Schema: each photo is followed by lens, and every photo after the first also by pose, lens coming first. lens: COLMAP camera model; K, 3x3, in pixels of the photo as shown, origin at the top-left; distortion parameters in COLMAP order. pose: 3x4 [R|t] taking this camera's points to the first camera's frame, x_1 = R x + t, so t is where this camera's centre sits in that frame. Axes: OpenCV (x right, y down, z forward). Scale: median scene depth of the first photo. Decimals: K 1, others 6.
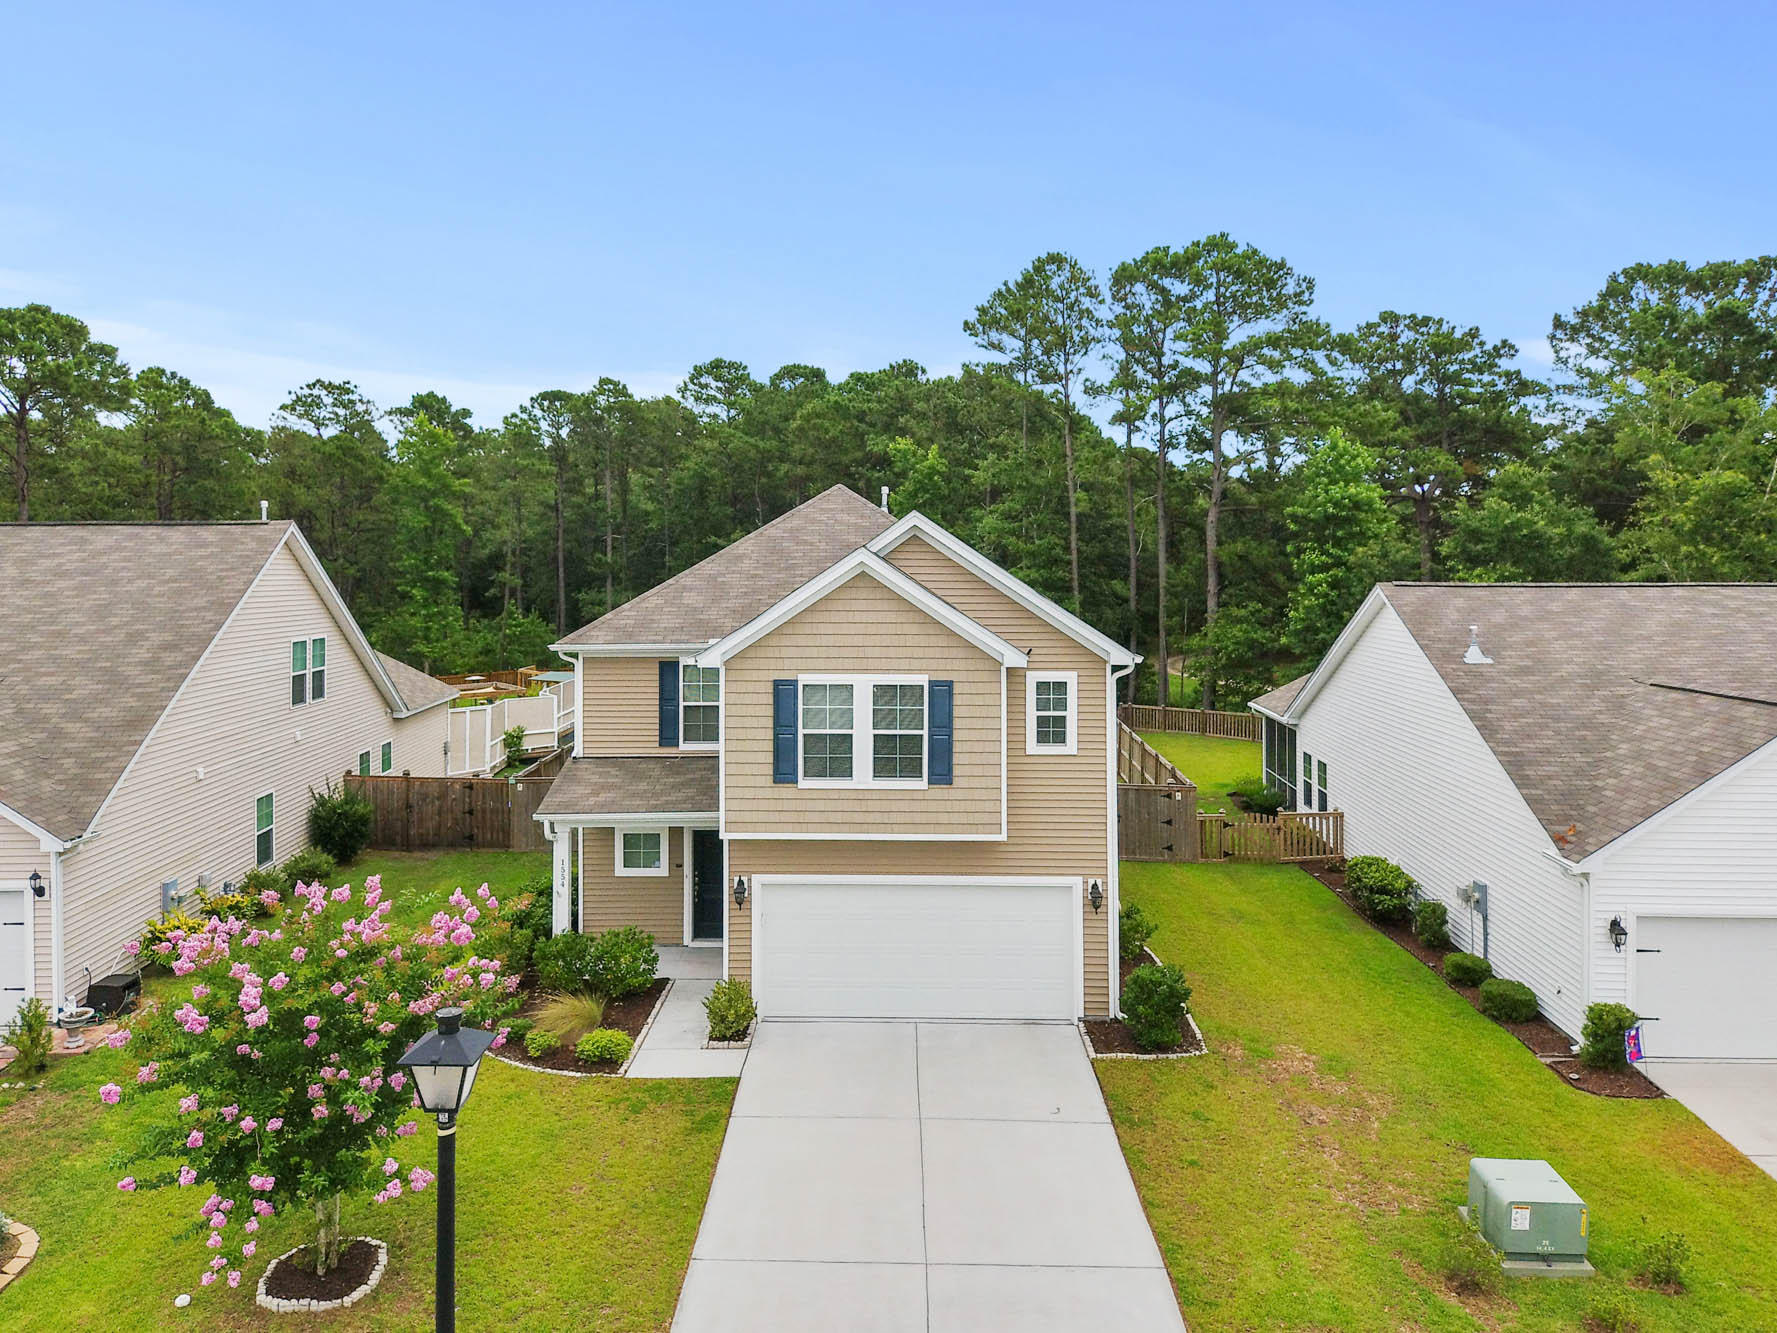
lens RADIAL K [[1126.5, 0, 870.8], [0, 1126.5, 569.0], [0, 0, 1]] dist [0.088074, -0.118332]
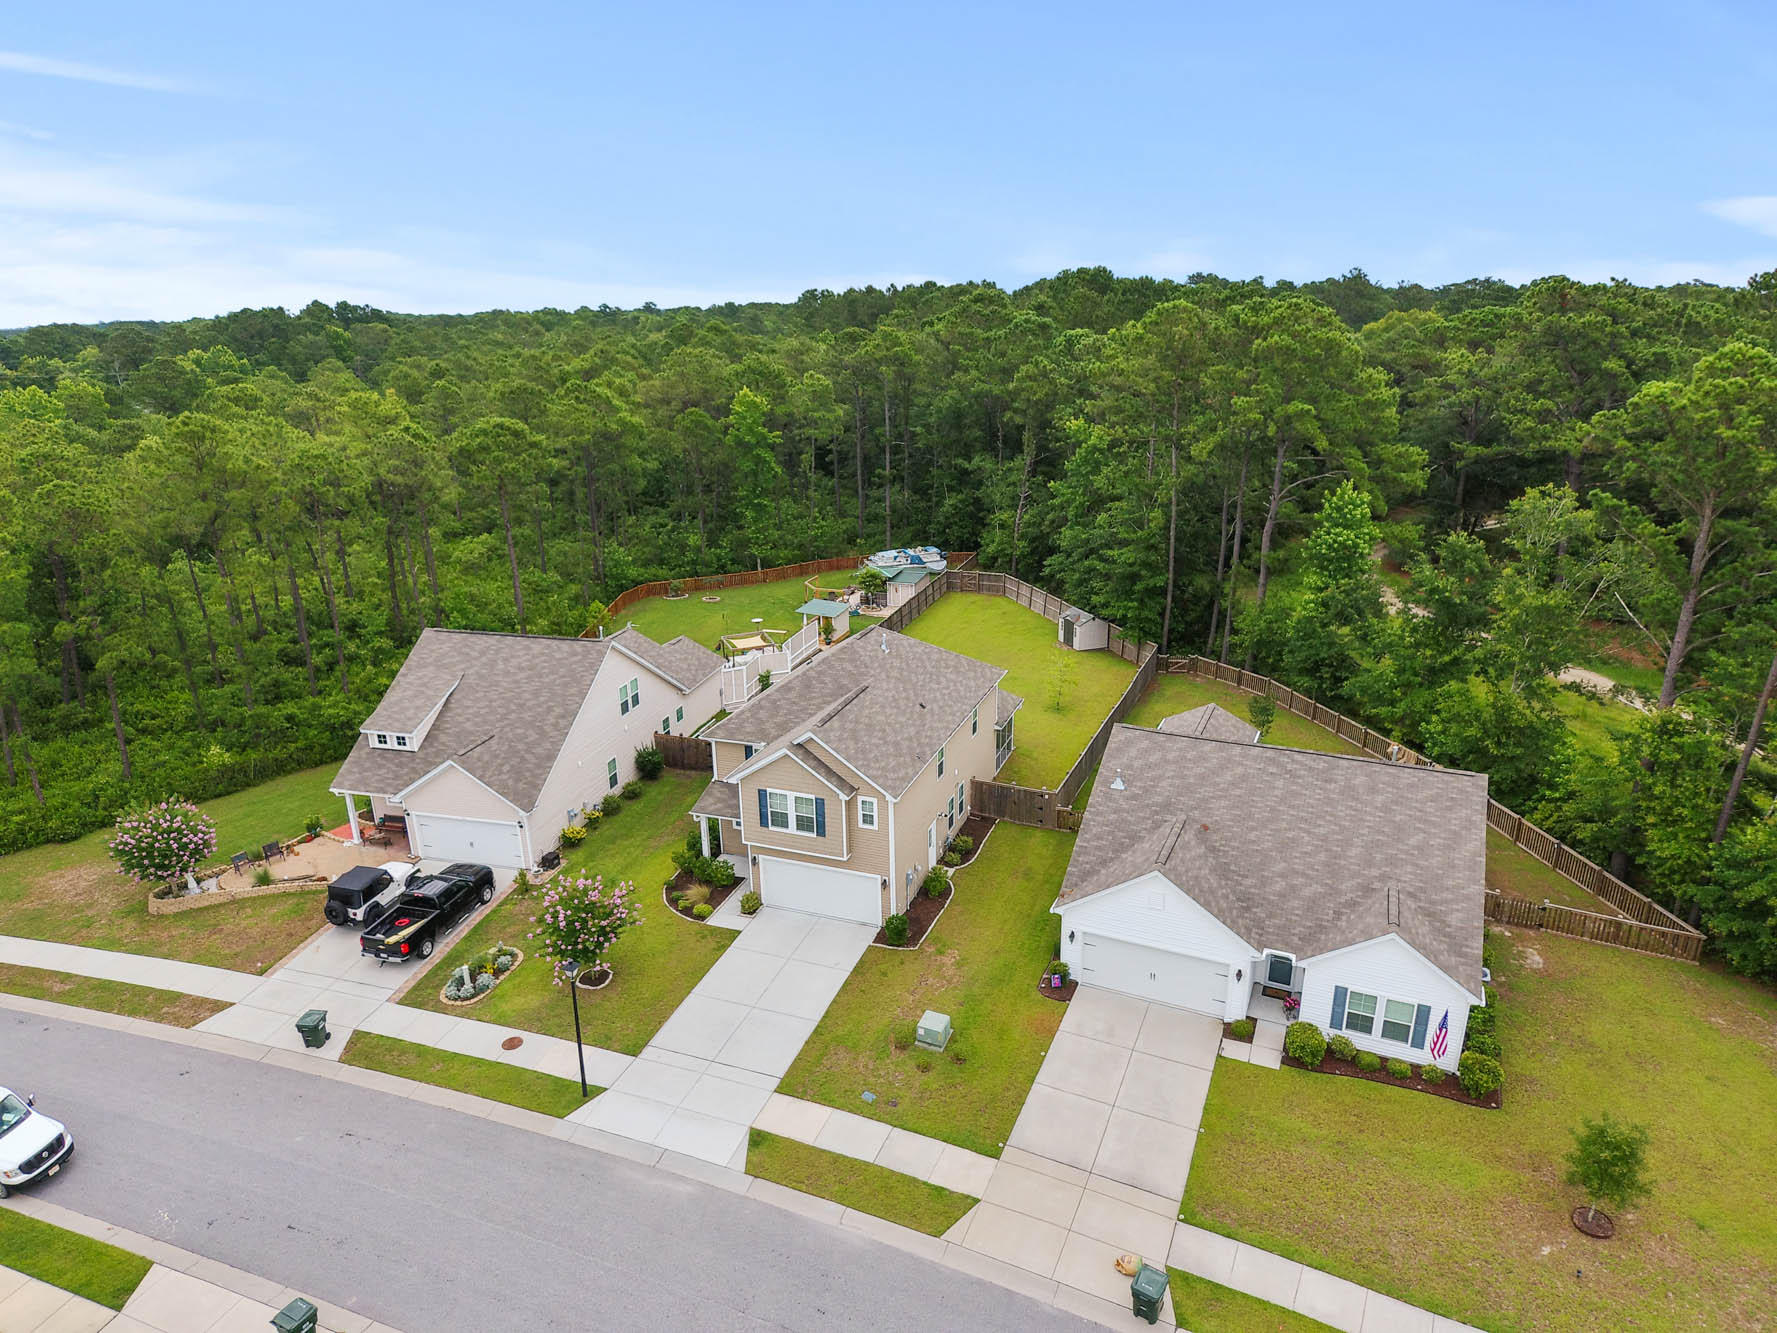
lens RADIAL K [[1067.8, 0, 894.9], [0, 1067.8, 670.2], [0, 0, 1]] dist [0.083046, -0.106787]
pose [[0.945183, 0.089720, -0.313973, 0.854451], [0.015784, 0.947836, 0.318369, -0.836564], [0.326159, -0.305873, 0.894462, -0.868290]]
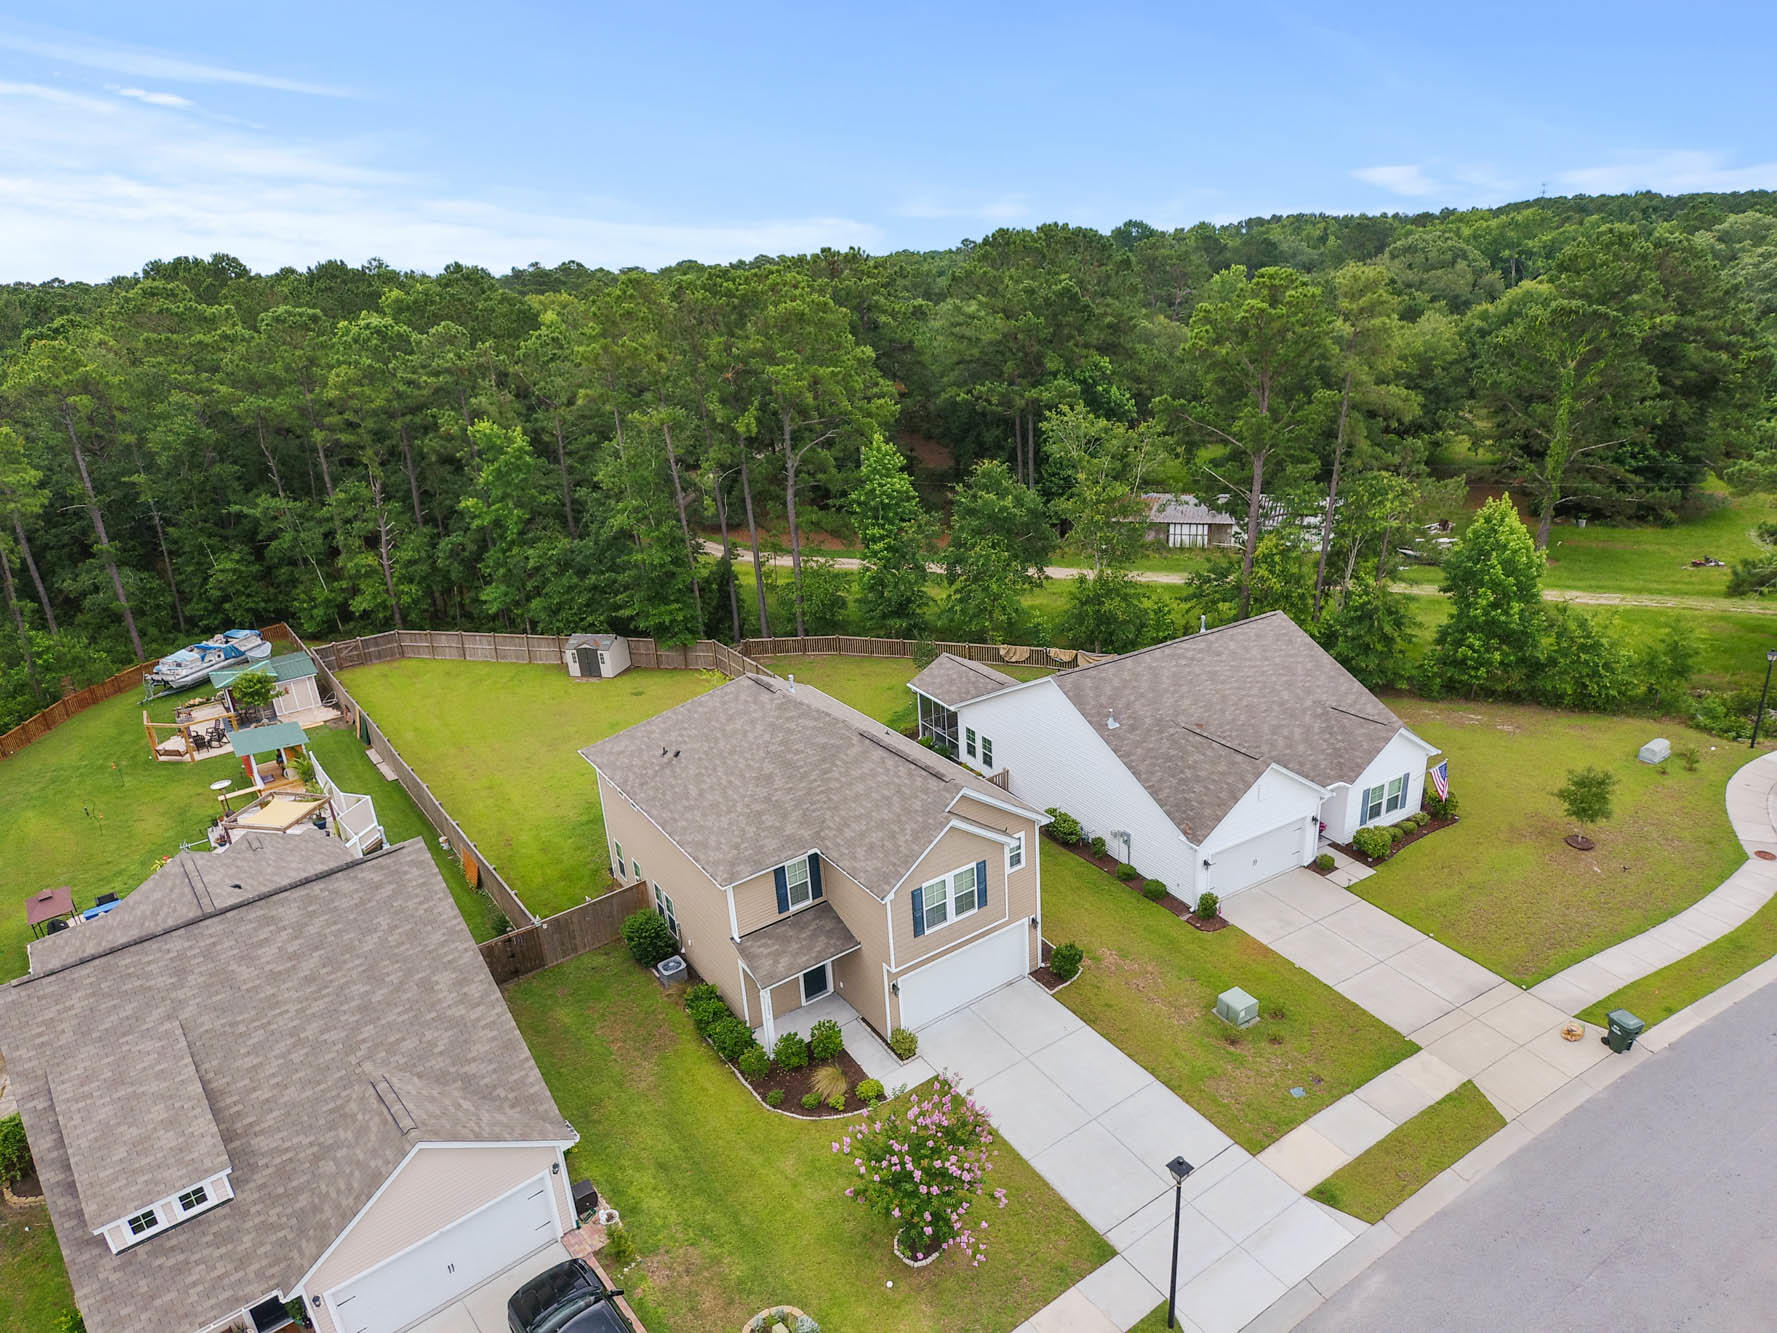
lens RADIAL K [[1067.8, 0, 894.9], [0, 1067.8, 670.2], [0, 0, 1]] dist [0.083046, -0.106787]
pose [[0.808827, -0.247887, 0.533245, -0.911393], [0.054098, 0.934329, 0.352281, -0.825503], [-0.585552, -0.256087, 0.769122, -0.253815]]
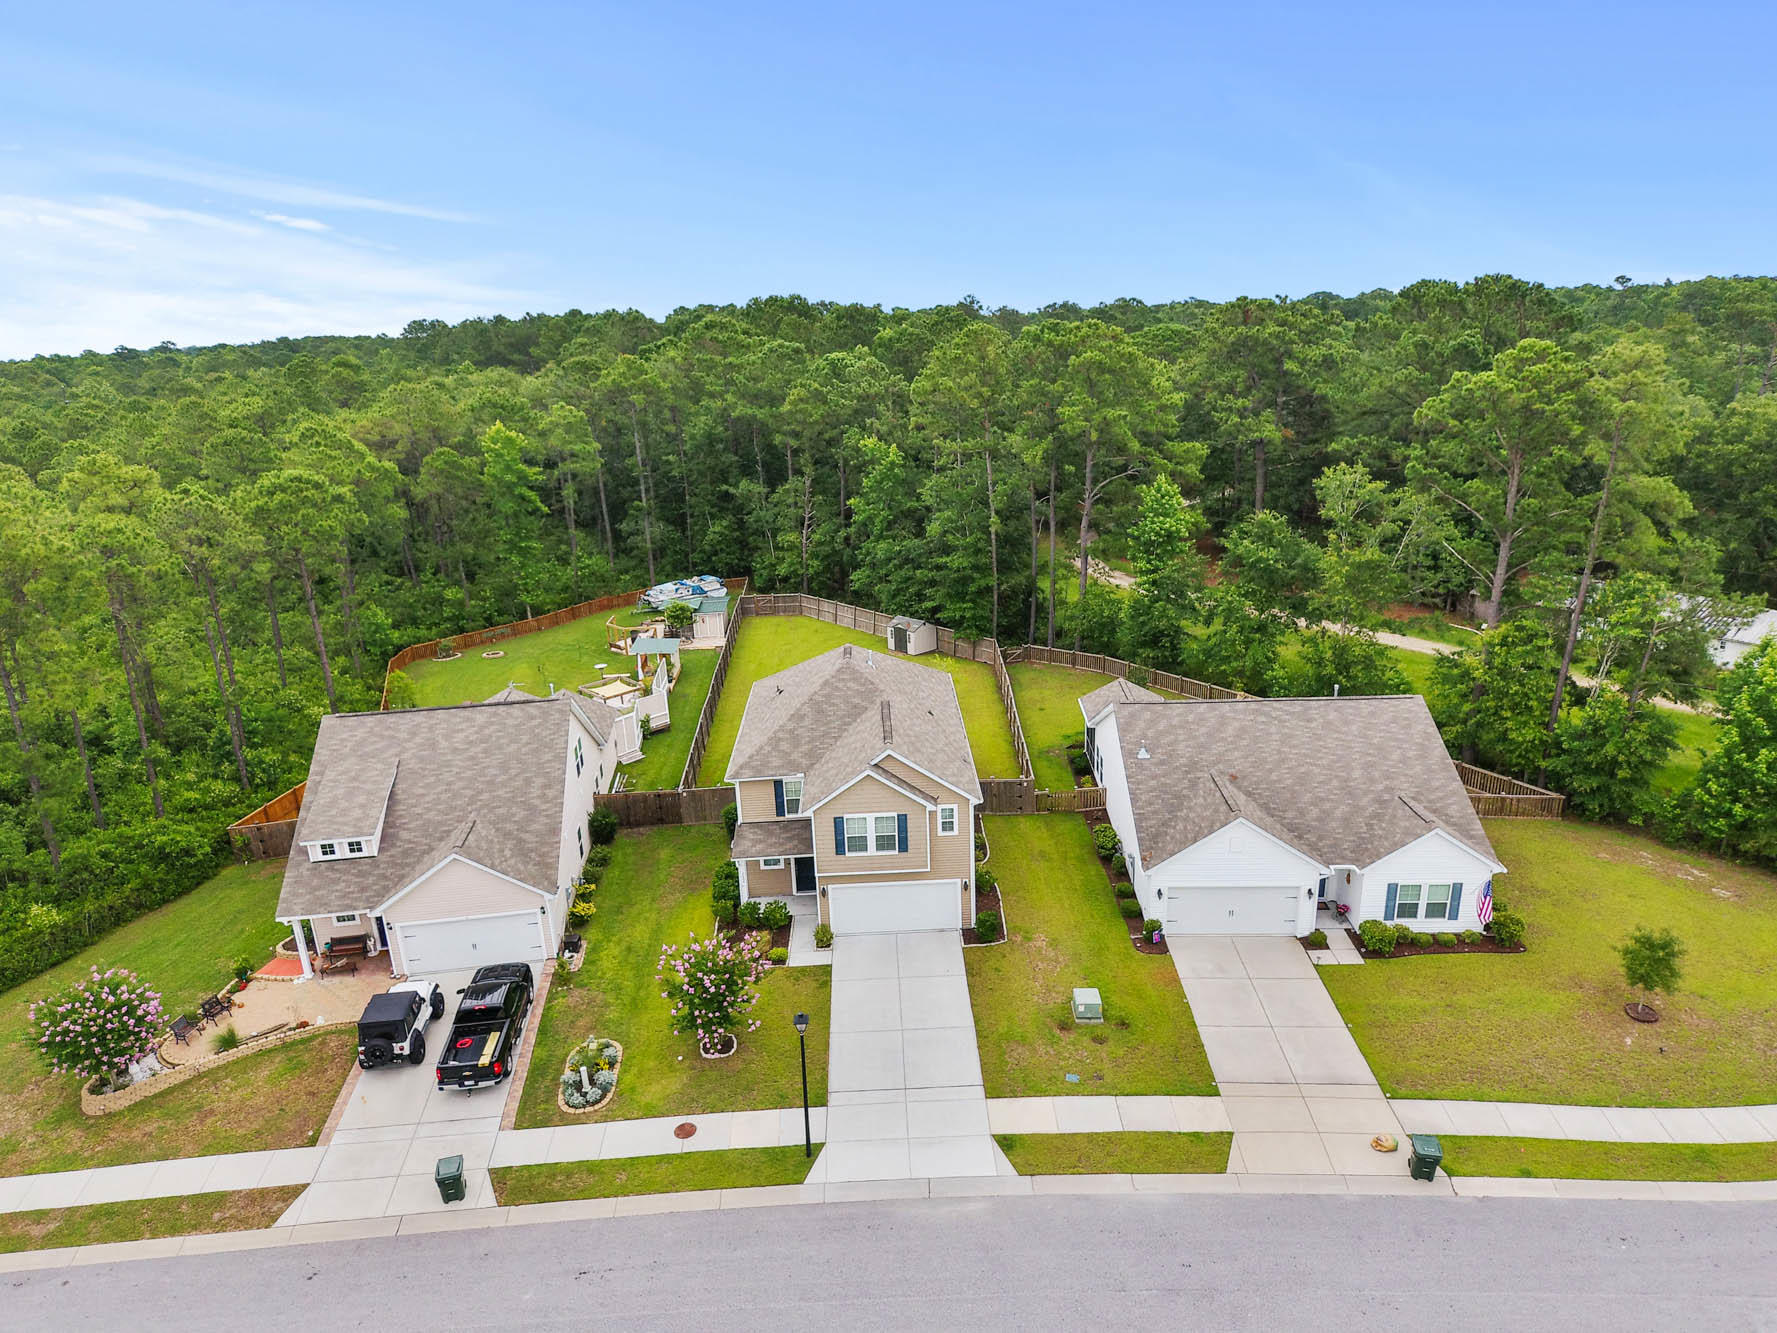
lens RADIAL K [[1067.8, 0, 894.9], [0, 1067.8, 670.2], [0, 0, 1]] dist [0.083046, -0.106787]
pose [[0.997869, -0.050713, 0.041053, -0.030453], [0.035787, 0.951509, 0.305531, -0.849926], [-0.054557, -0.303411, 0.951297, -1.044819]]
